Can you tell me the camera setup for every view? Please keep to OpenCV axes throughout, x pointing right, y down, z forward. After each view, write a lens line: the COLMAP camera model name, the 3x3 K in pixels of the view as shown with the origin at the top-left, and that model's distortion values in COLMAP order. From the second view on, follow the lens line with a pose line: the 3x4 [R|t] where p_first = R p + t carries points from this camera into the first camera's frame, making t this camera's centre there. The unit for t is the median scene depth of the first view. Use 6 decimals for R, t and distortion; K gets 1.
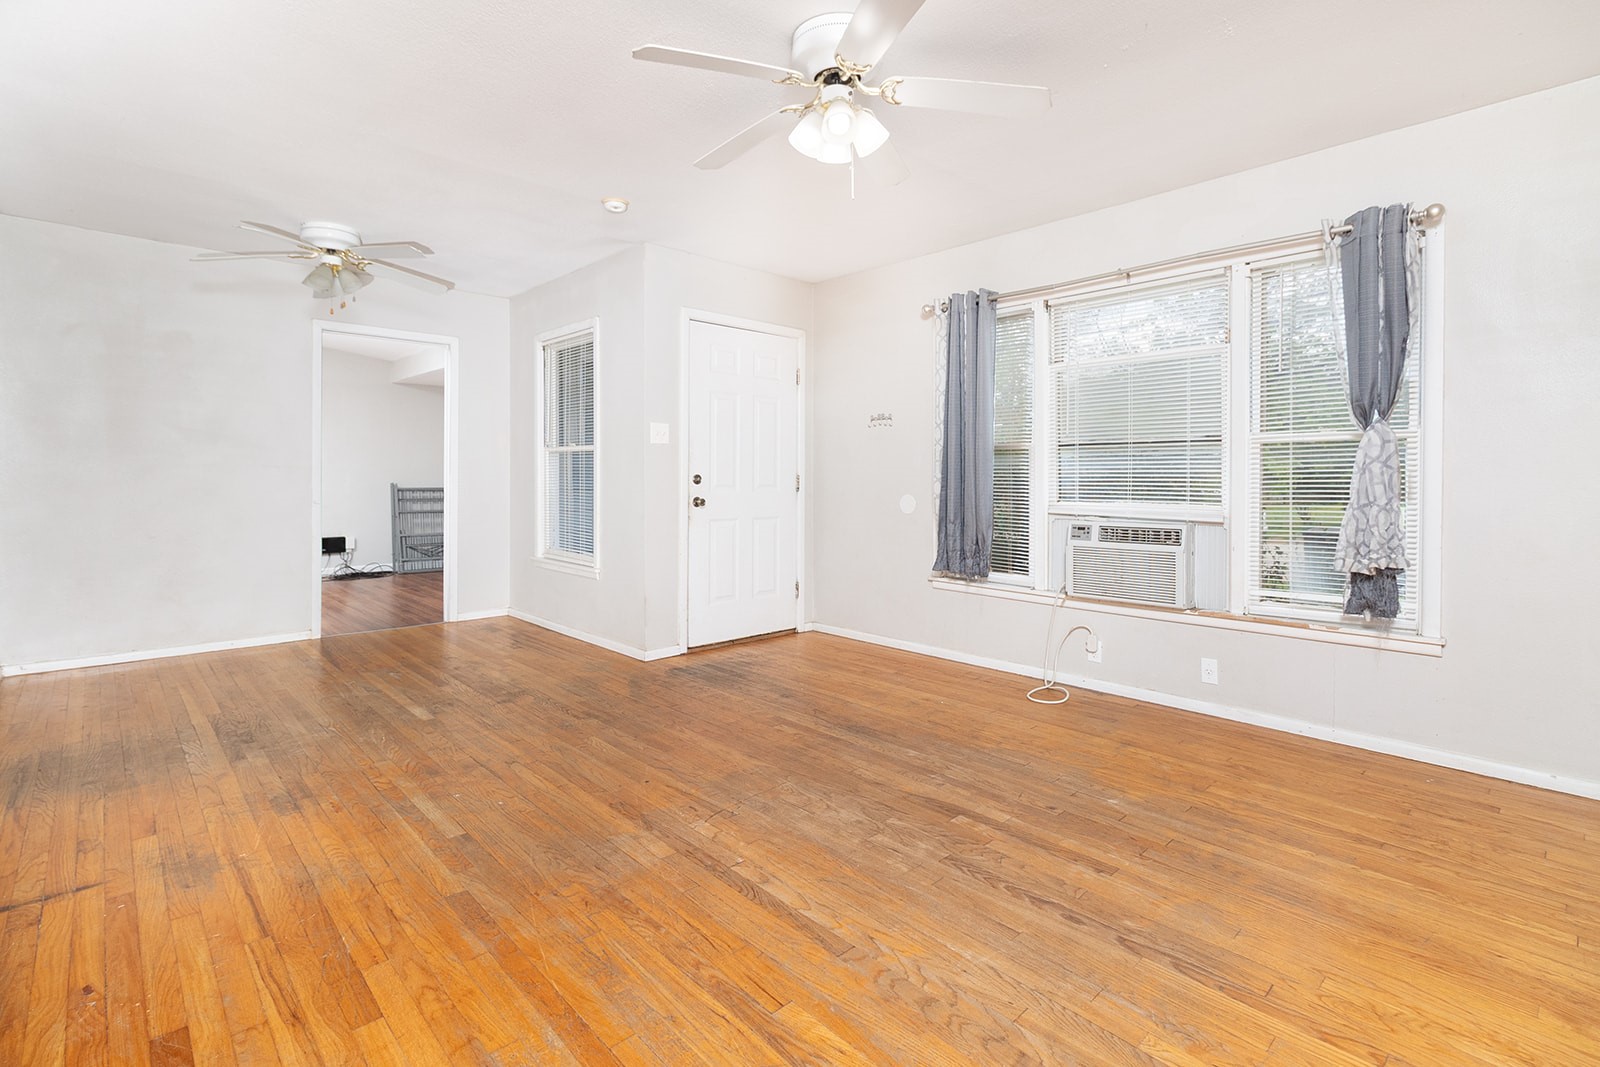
lens RADIAL K [[738.6, 0, 843.8], [0, 738.6, 480.6], [0, 0, 1]] dist [0.004724, -0.000431]
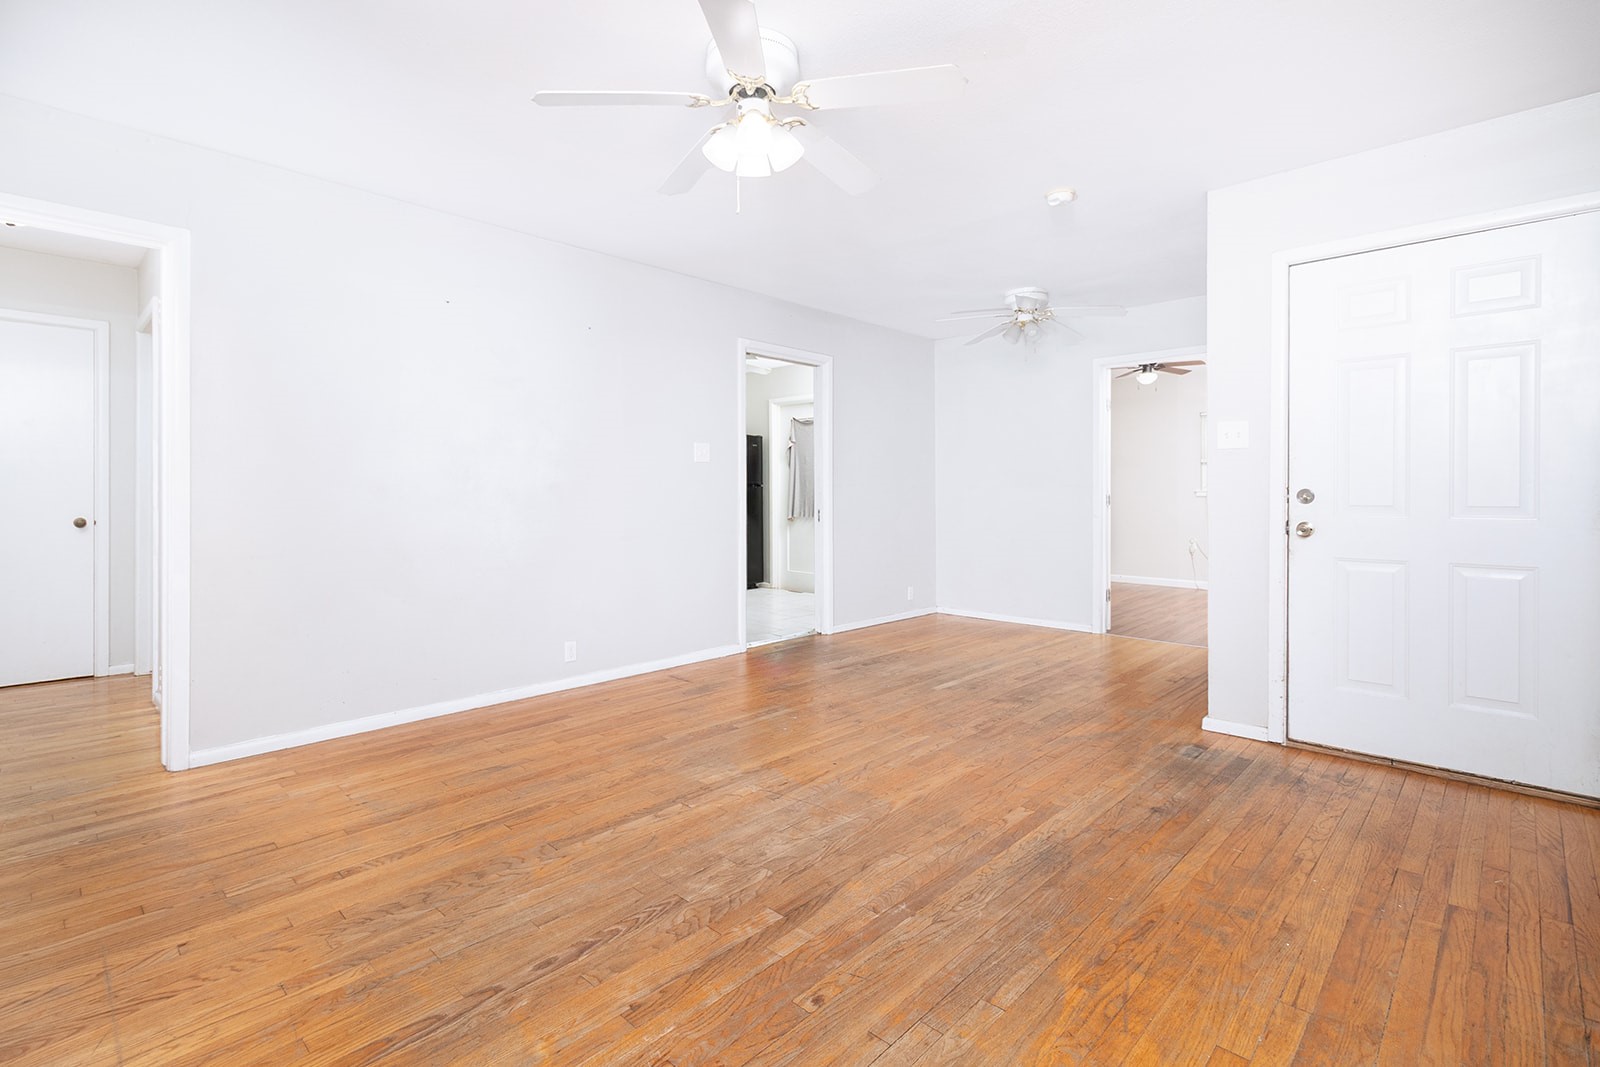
lens RADIAL K [[768.3, 0, 776.3], [0, 768.3, 496.0], [0, 0, 1]] dist [-0.000943, -0.000538]
pose [[0.000123, -0.000049, -1.000000, 0.864241], [-0.005217, 0.999986, -0.000050, 0.000525], [0.999986, 0.005217, 0.000122, 0.870396]]
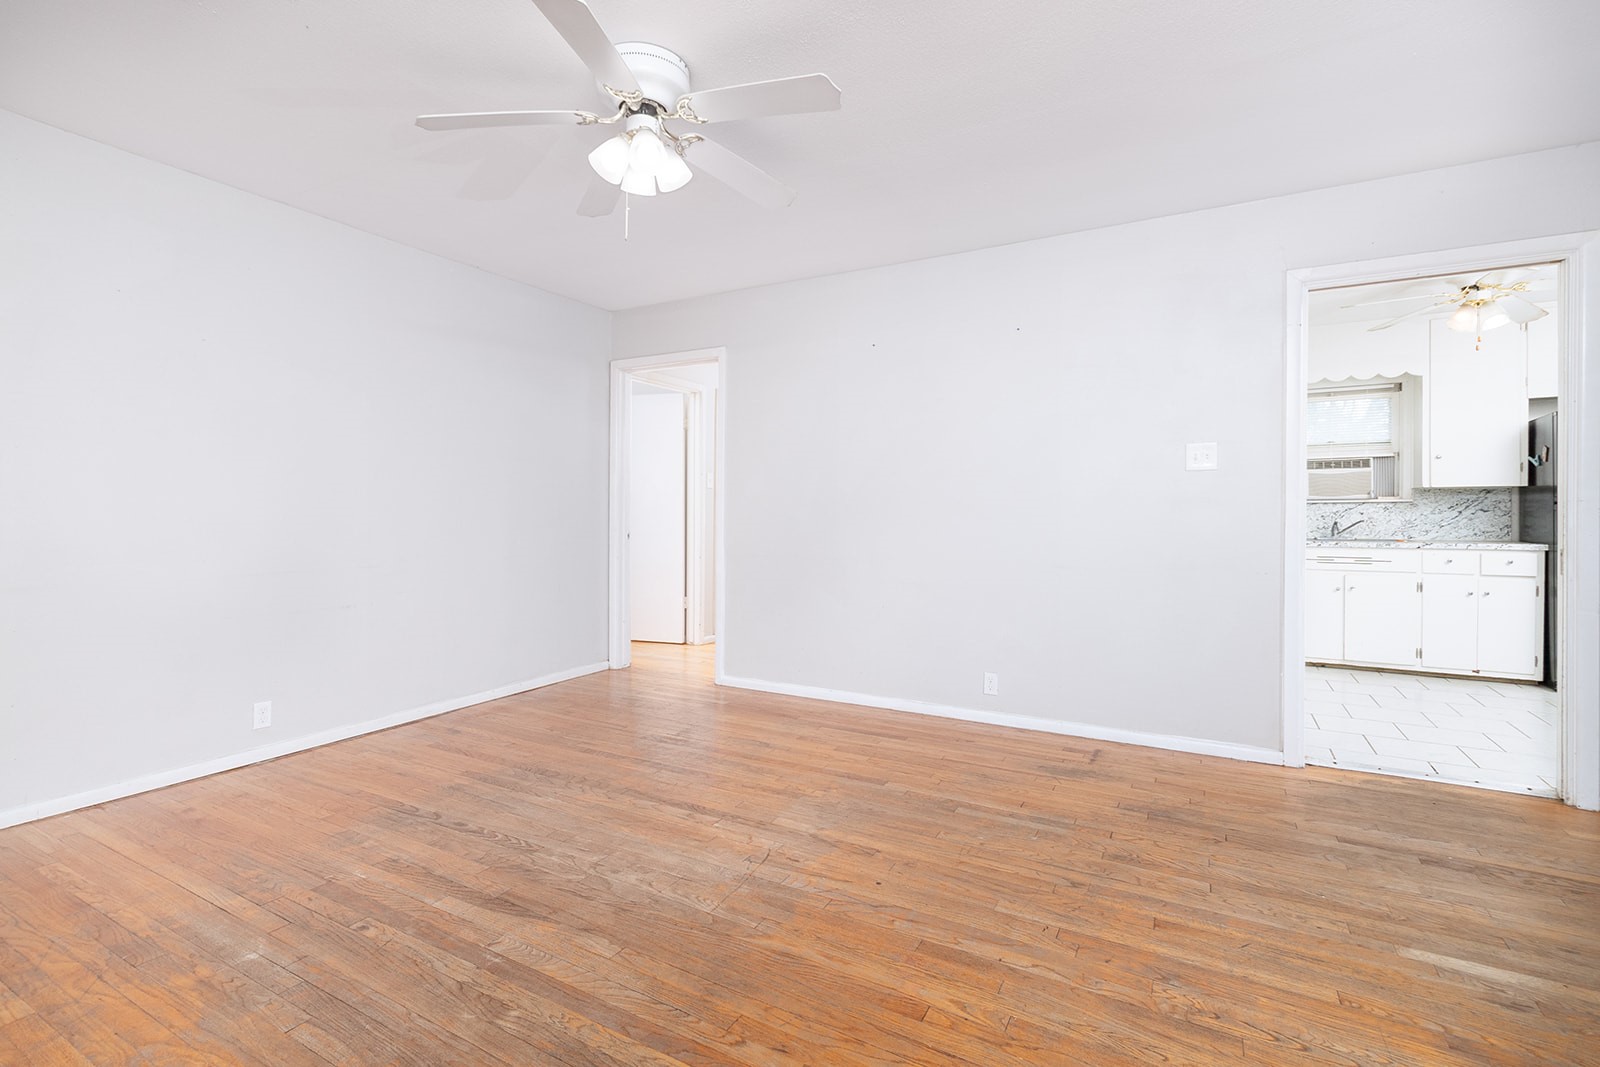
lens RADIAL K [[741.1, 0, 799.5], [0, 741.1, 515.1], [0, 0, 1]] dist [-0.001836, 0.000029]
pose [[-0.969446, -0.008432, -0.245162, 0.024204], [-0.010600, 0.999916, 0.007523, -0.008357], [0.245077, 0.009891, -0.969453, 1.699678]]
